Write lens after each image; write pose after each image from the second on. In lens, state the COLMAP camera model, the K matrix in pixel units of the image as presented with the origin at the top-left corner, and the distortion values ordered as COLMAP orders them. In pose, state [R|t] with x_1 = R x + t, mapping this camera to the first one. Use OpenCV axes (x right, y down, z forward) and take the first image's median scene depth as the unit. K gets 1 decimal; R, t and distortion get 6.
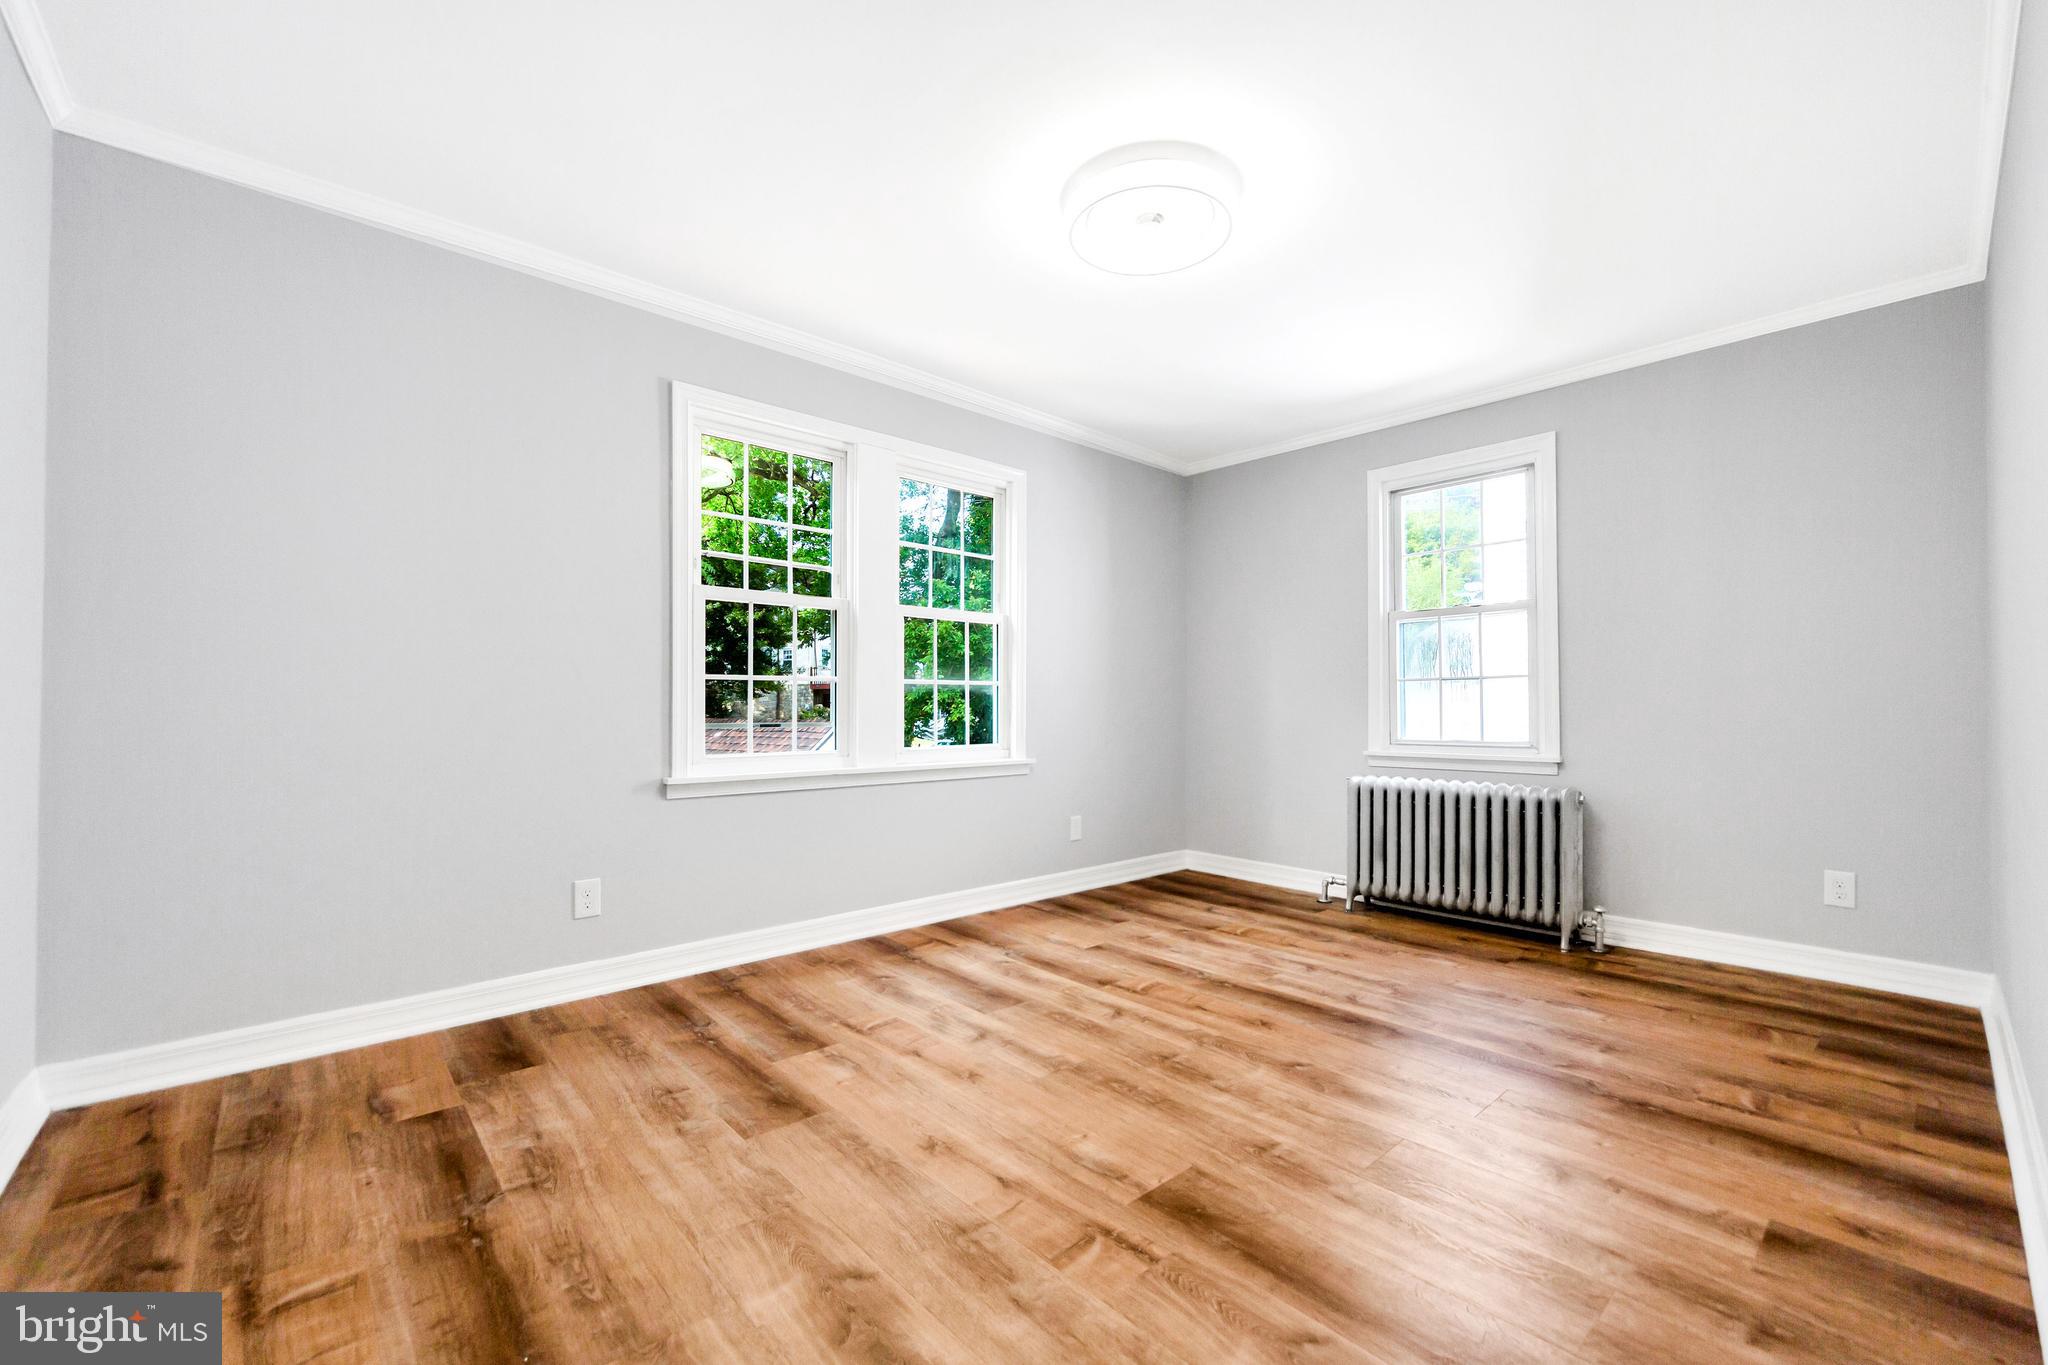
lens RADIAL K [[833.7, 0, 1026.9], [0, 833.7, 704.3], [0, 0, 1]] dist [0.000857, -0.000207]
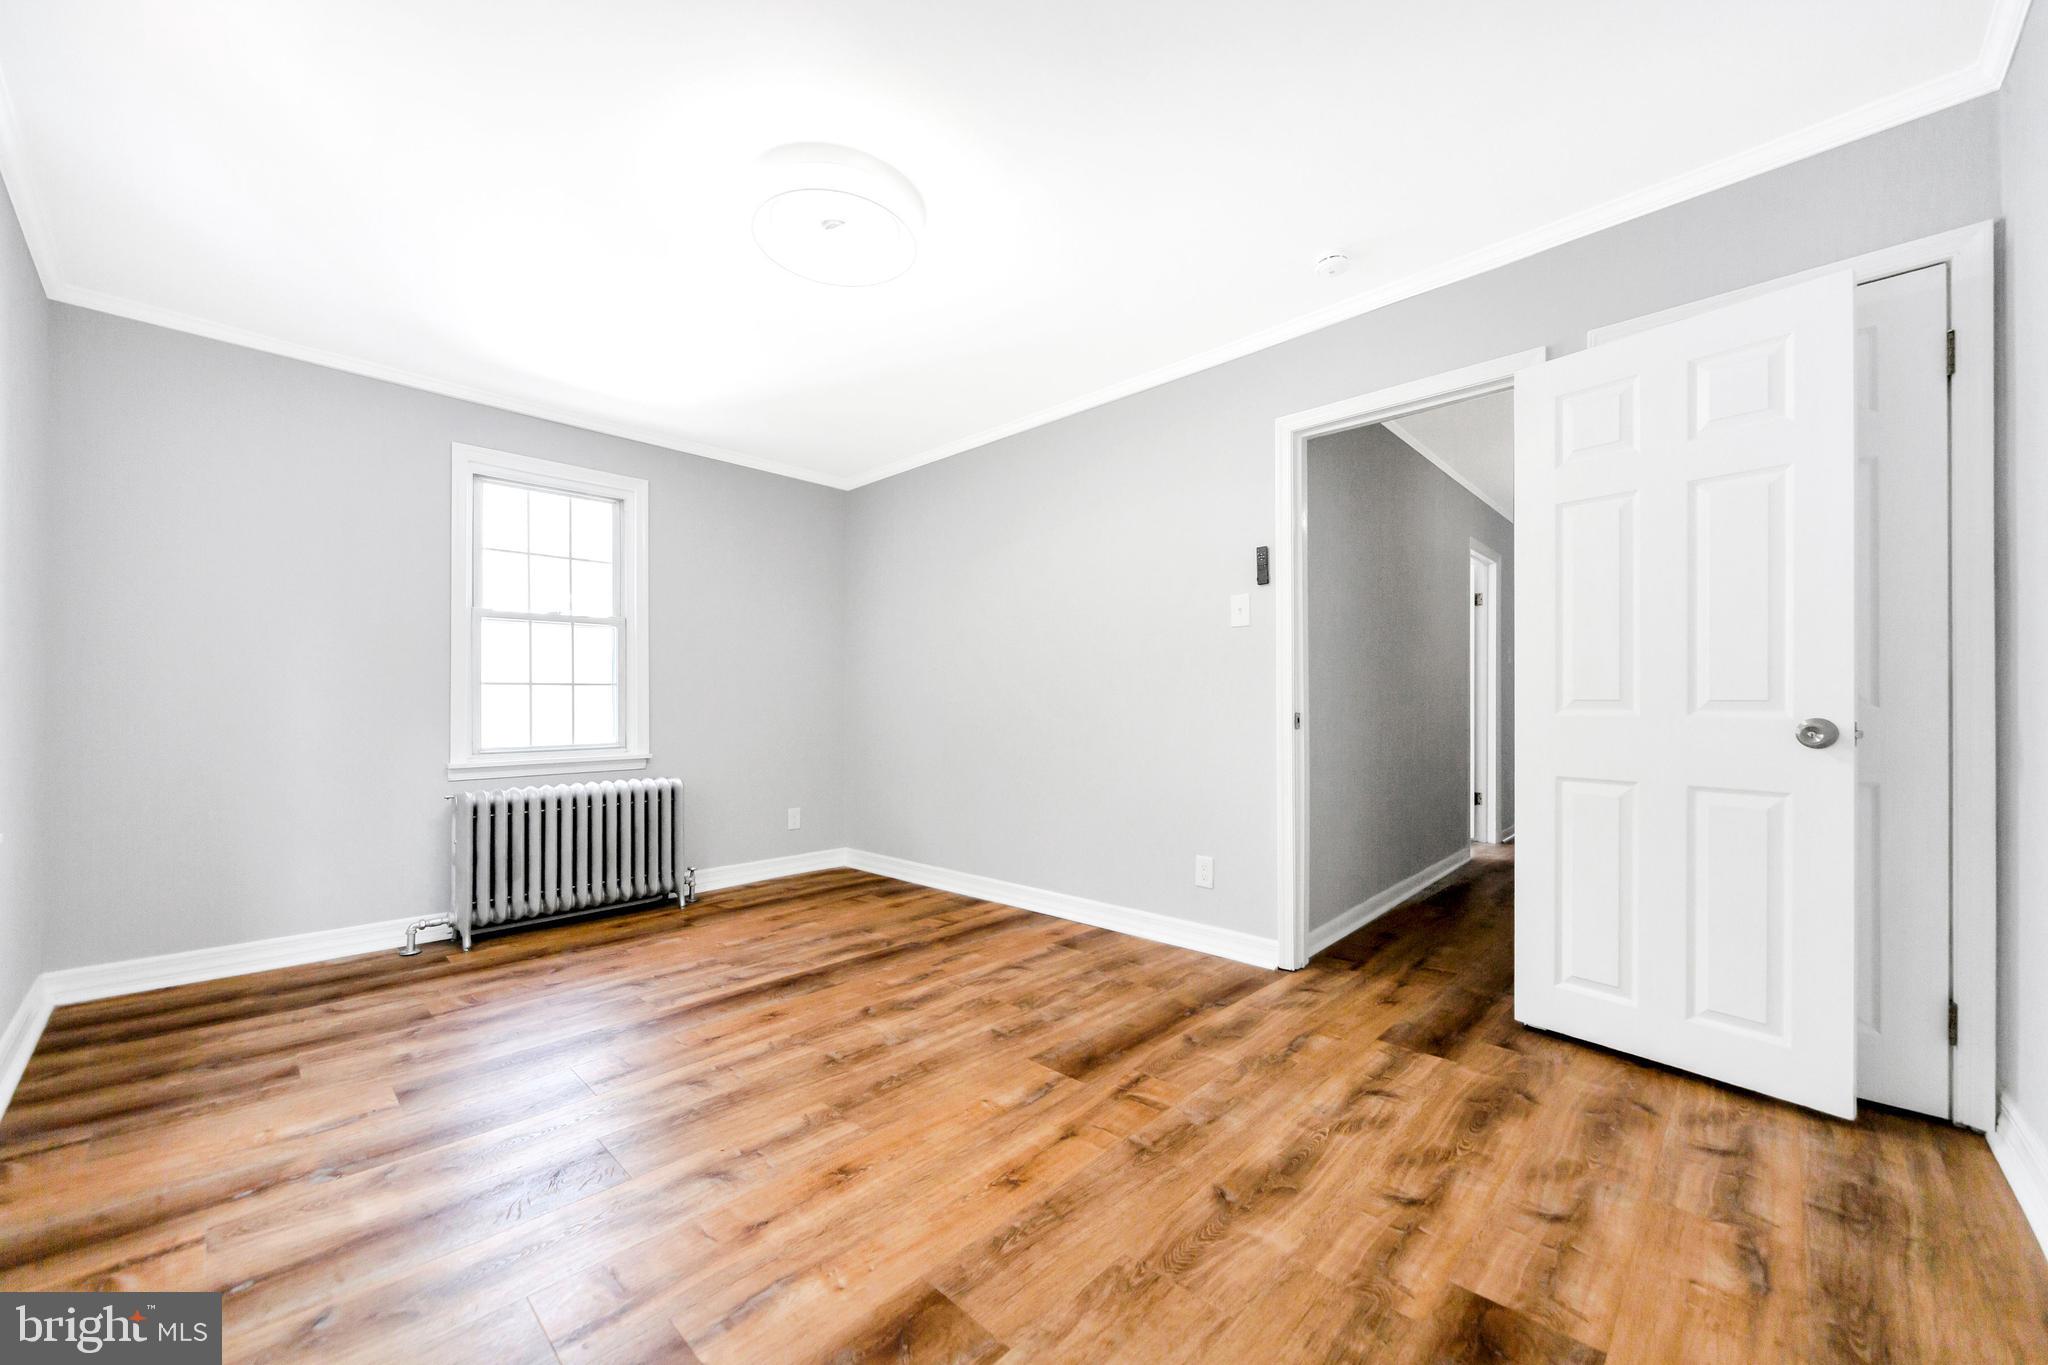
lens RADIAL K [[774.9, 0, 1021.4], [0, 774.9, 708.5], [0, 0, 1]] dist [-0.002080, -0.000168]
pose [[-0.071908, -0.003044, 0.997407, -0.662025], [-0.000785, 0.999995, 0.002995, -0.006848], [-0.997411, -0.000568, -0.071910, 0.703845]]
